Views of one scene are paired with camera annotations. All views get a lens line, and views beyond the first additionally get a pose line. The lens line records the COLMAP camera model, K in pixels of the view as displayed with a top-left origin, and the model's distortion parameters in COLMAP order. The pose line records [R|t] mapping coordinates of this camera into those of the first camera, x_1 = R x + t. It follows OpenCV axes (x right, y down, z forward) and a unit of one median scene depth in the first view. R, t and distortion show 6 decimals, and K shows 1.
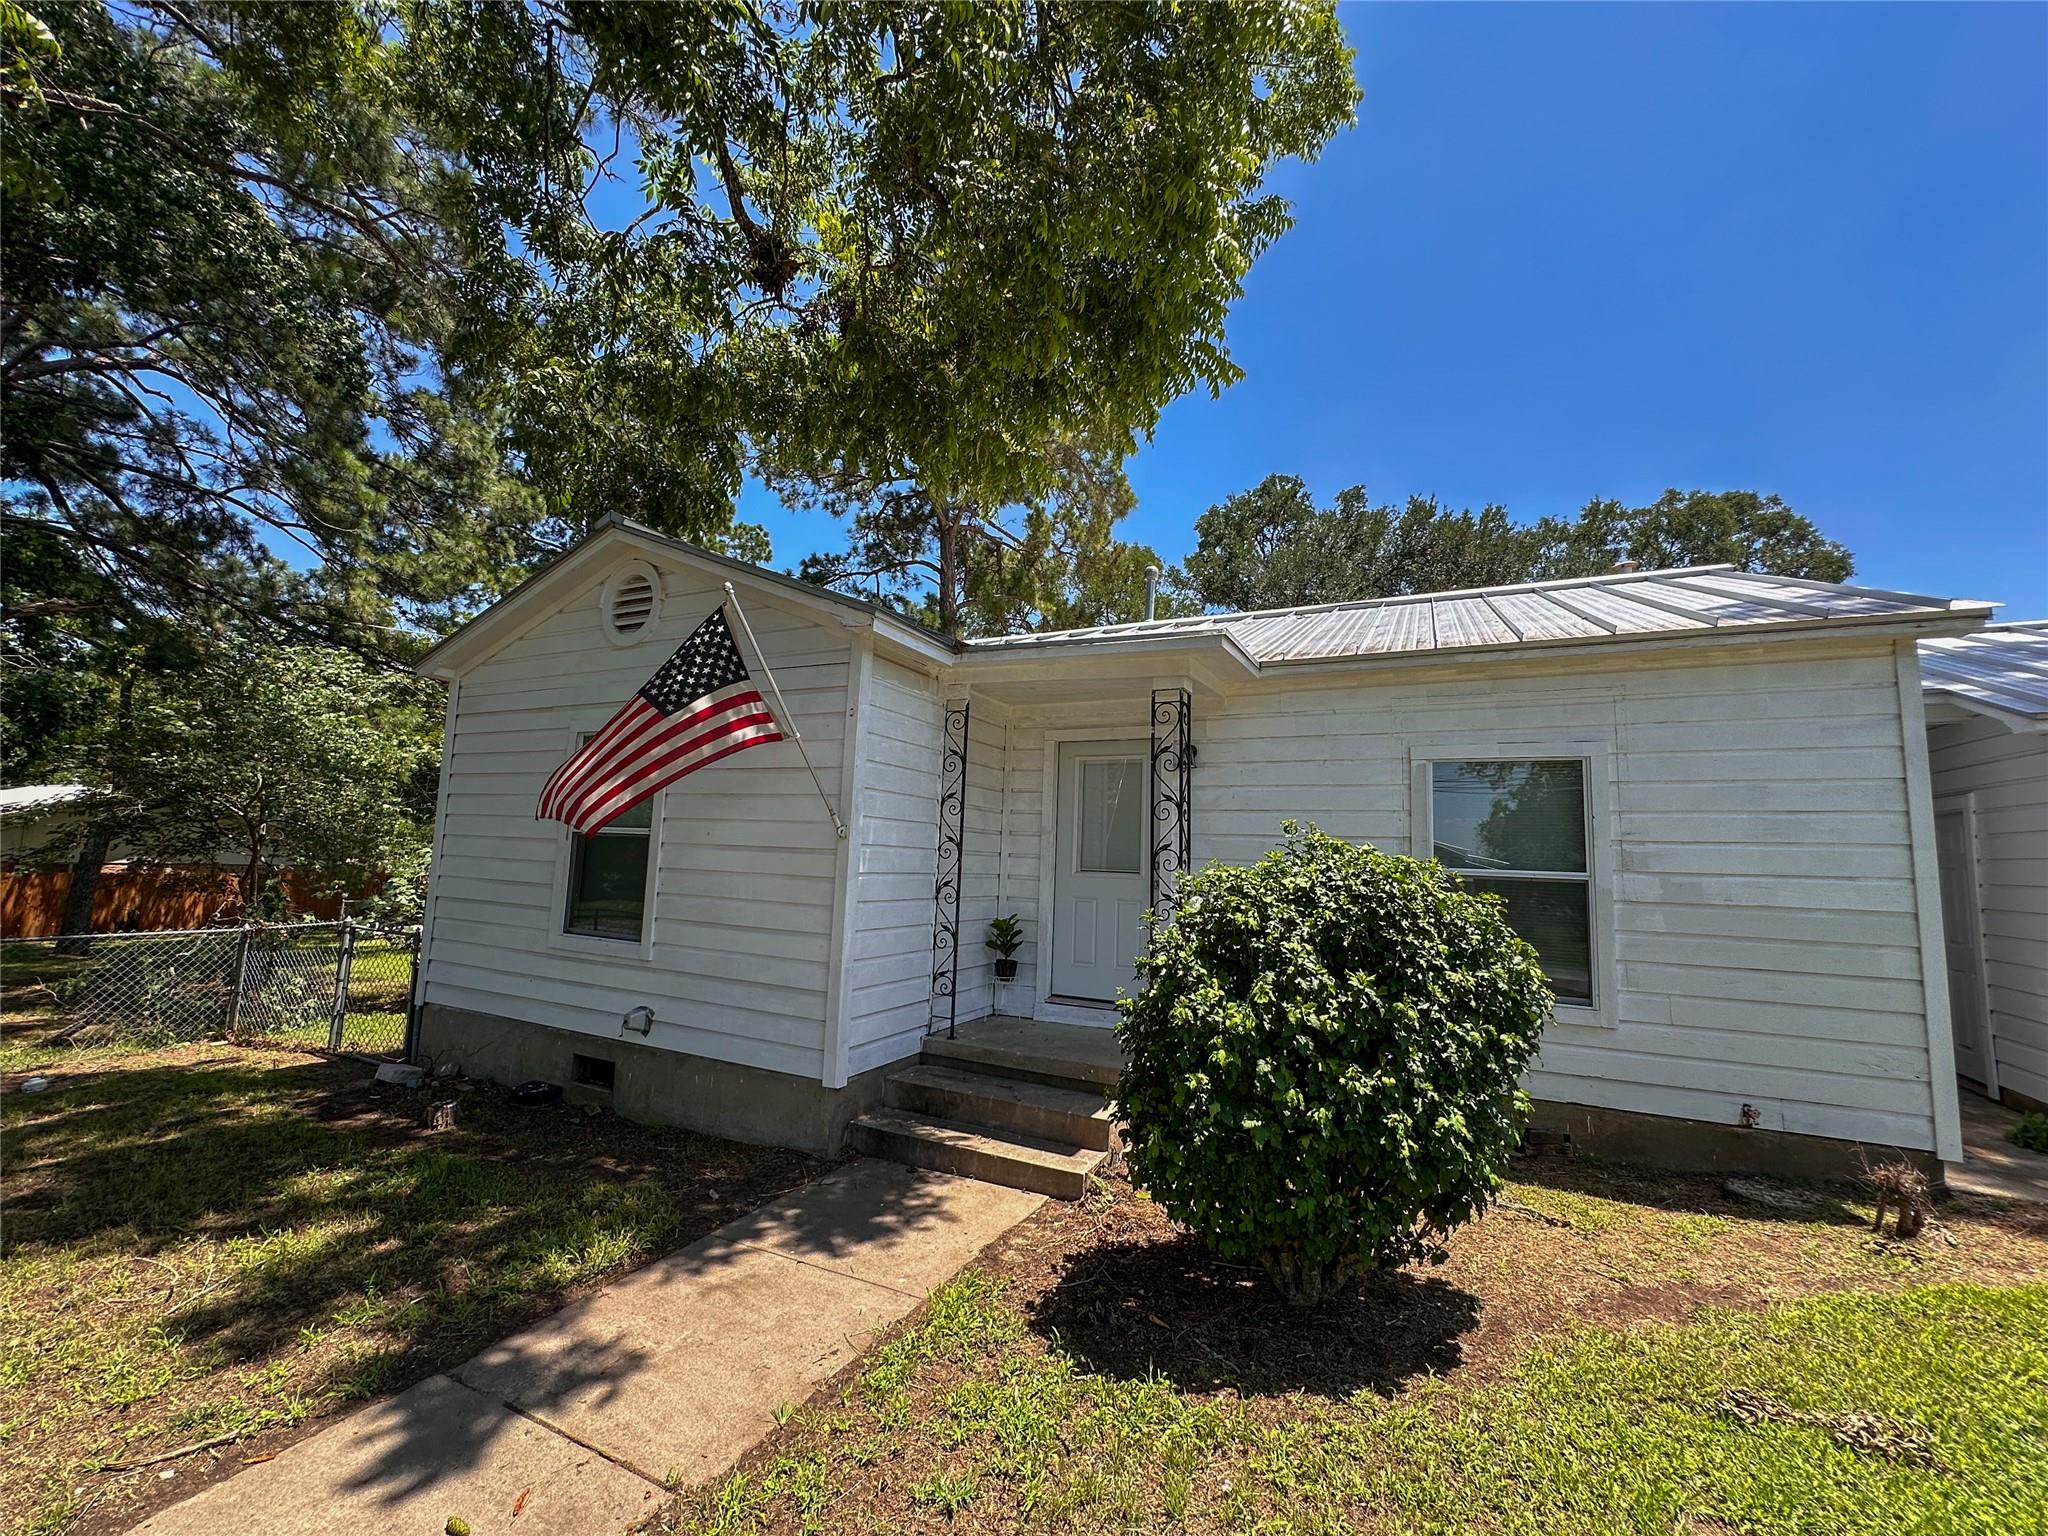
lens RADIAL K [[827.5, 0, 1023.8], [0, 827.5, 765.4], [0, 0, 1]] dist [-0.003603, -0.000342]
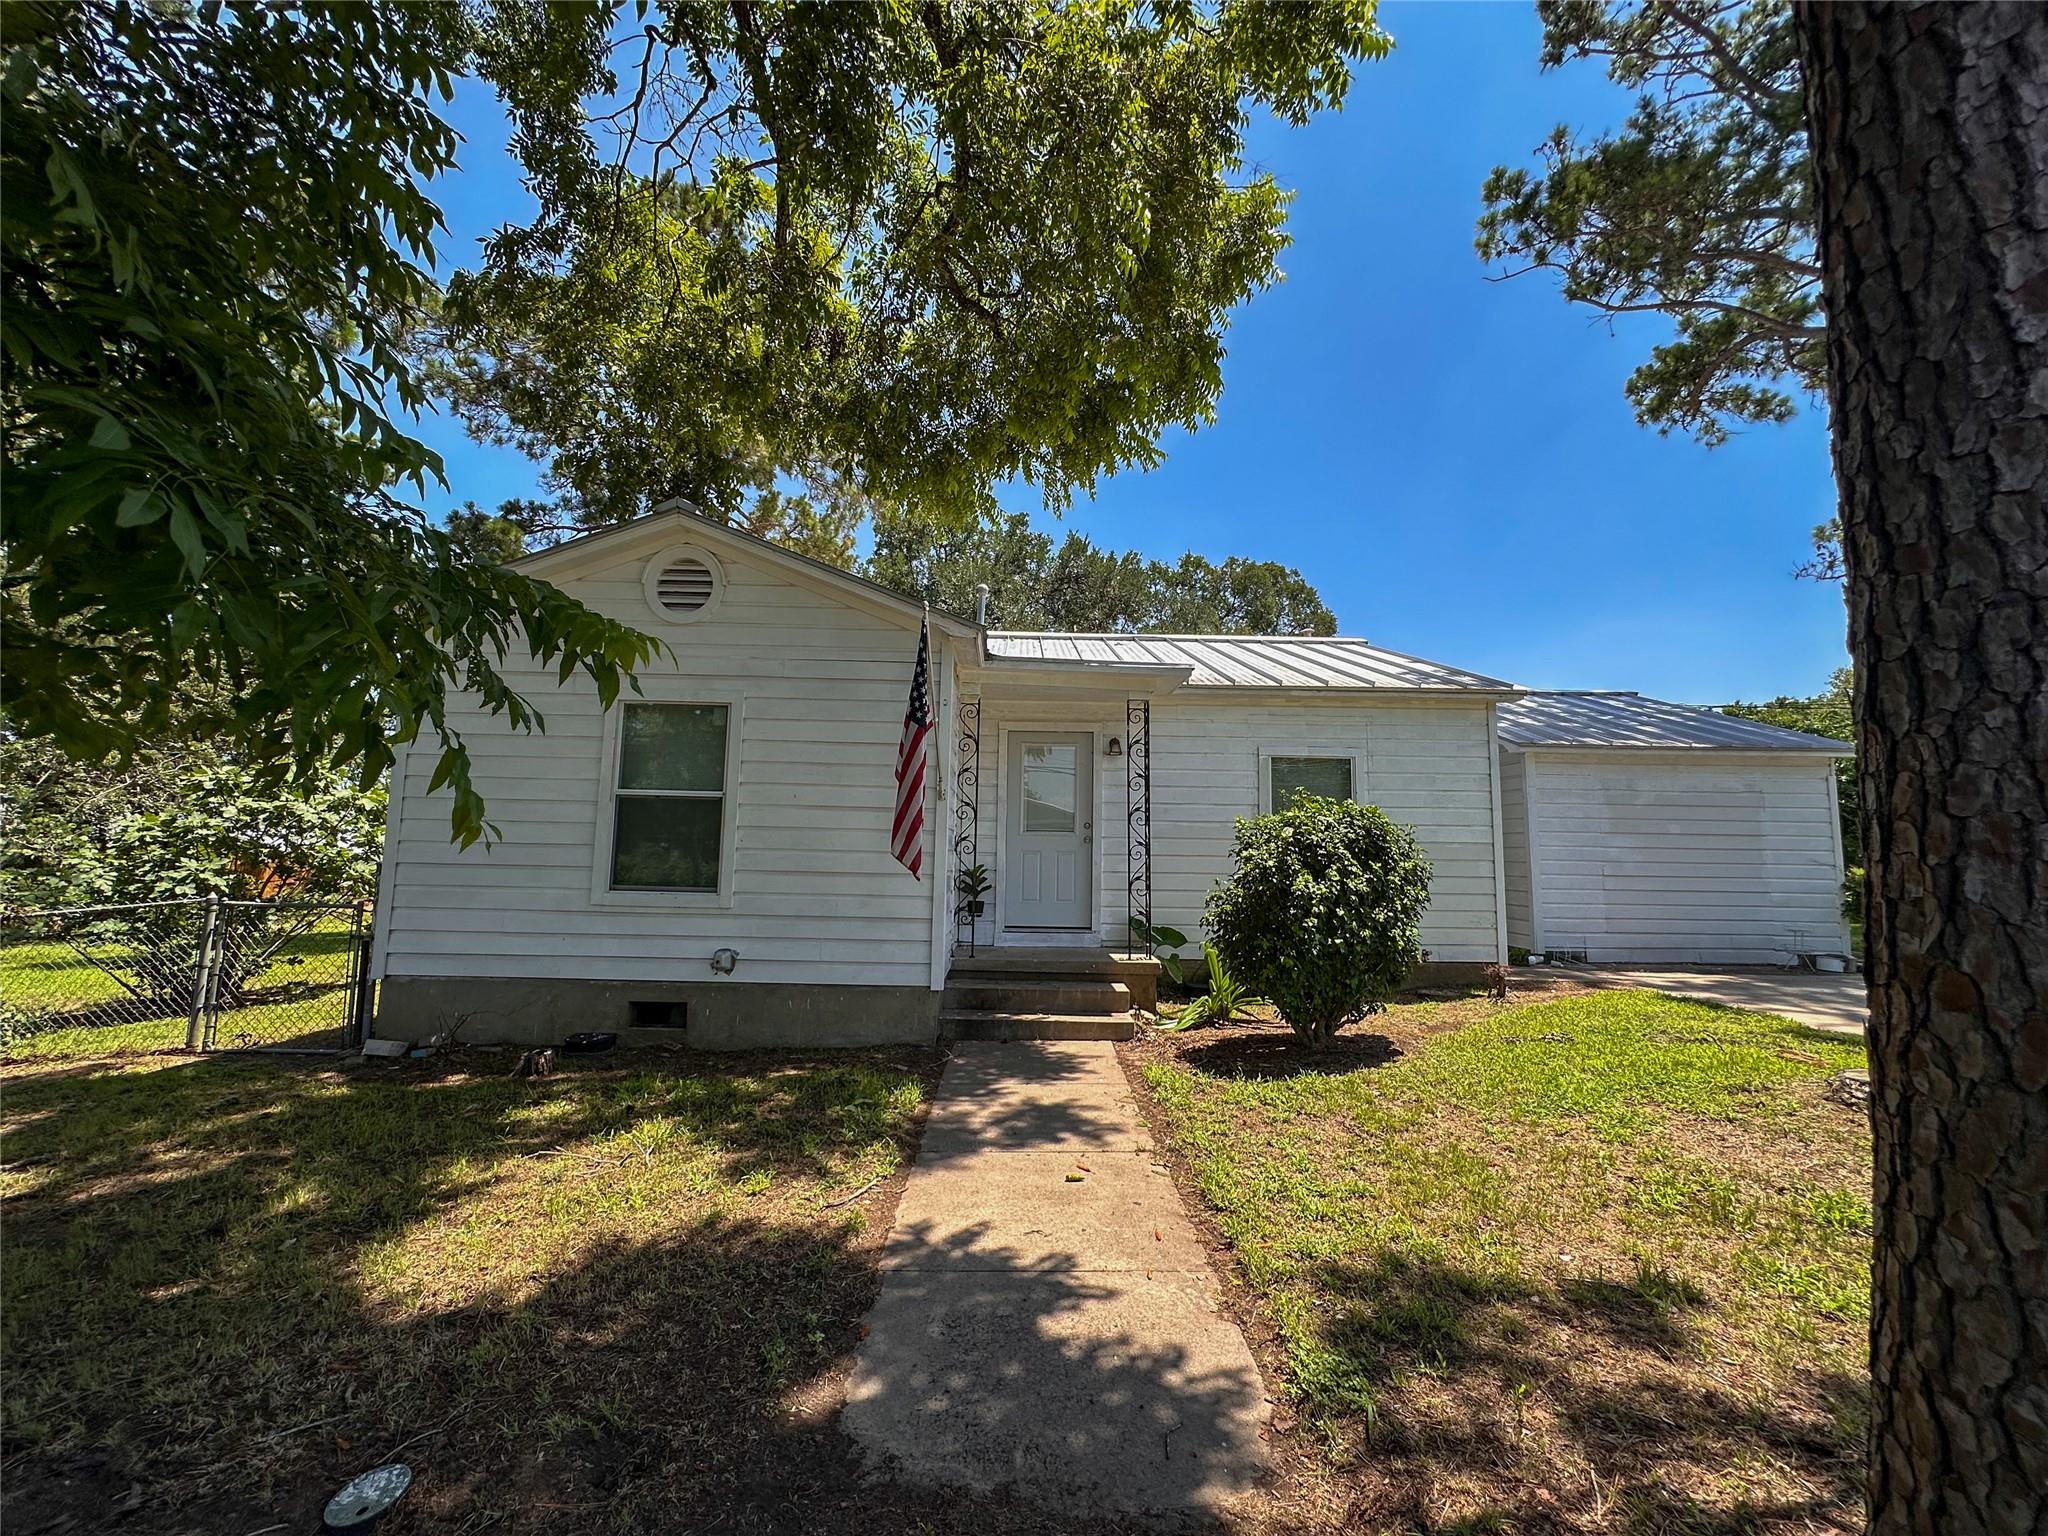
lens RADIAL K [[827.5, 0, 1023.8], [0, 827.5, 765.4], [0, 0, 1]] dist [-0.003603, -0.000342]
pose [[0.893602, 0.029538, 0.447887, -0.598860], [-0.037114, 0.999278, 0.008146, 0.015598], [-0.447323, -0.023903, 0.894053, -0.188727]]
